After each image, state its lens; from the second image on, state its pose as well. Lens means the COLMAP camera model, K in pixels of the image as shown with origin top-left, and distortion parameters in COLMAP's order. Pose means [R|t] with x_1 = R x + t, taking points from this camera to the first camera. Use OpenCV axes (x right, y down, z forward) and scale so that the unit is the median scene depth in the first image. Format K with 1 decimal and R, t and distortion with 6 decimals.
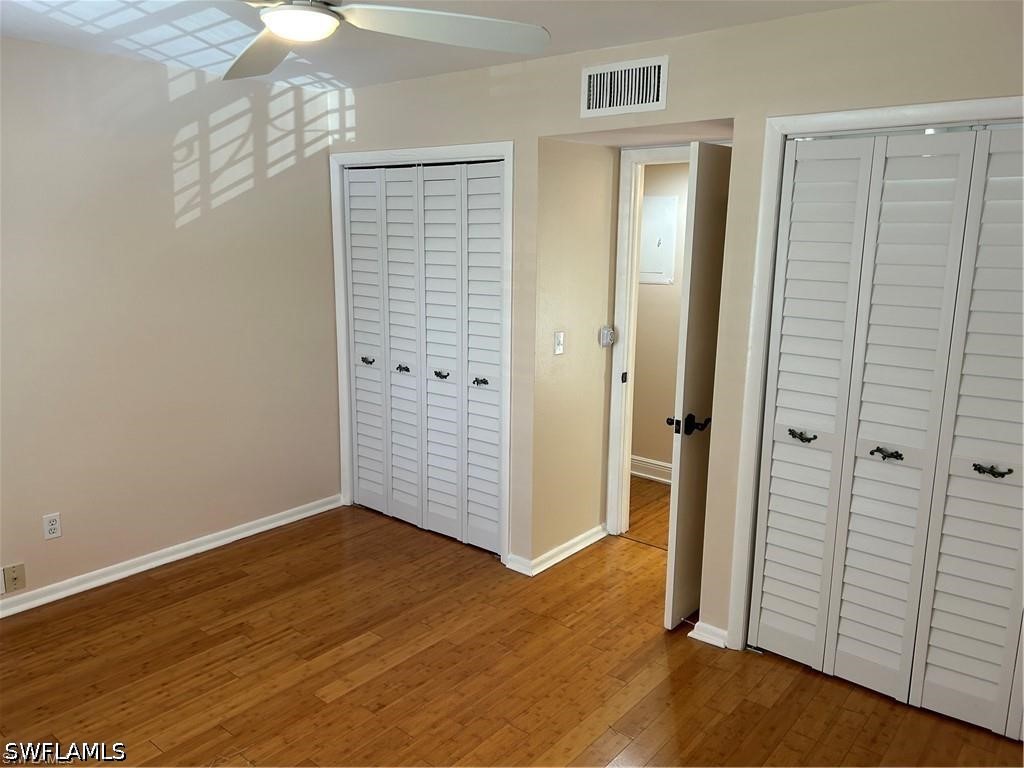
lens RADIAL K [[776.1, 0, 513.8], [0, 776.1, 384.8], [0, 0, 1]] dist [0.071060, -0.085601]
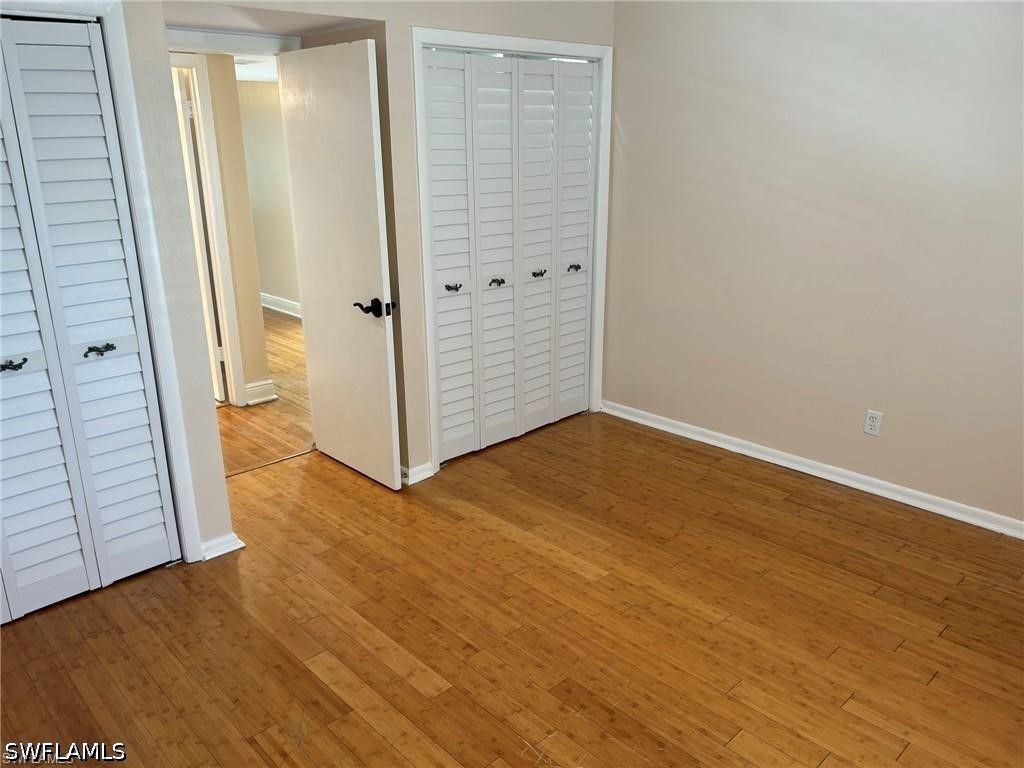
lens RADIAL K [[776.1, 0, 513.8], [0, 776.1, 384.8], [0, 0, 1]] dist [0.071060, -0.085601]
pose [[0.128179, -0.328877, 0.935634, -0.854012], [0.195044, 0.933351, 0.301354, -0.149780], [-0.972383, 0.143863, 0.183781, 0.649797]]
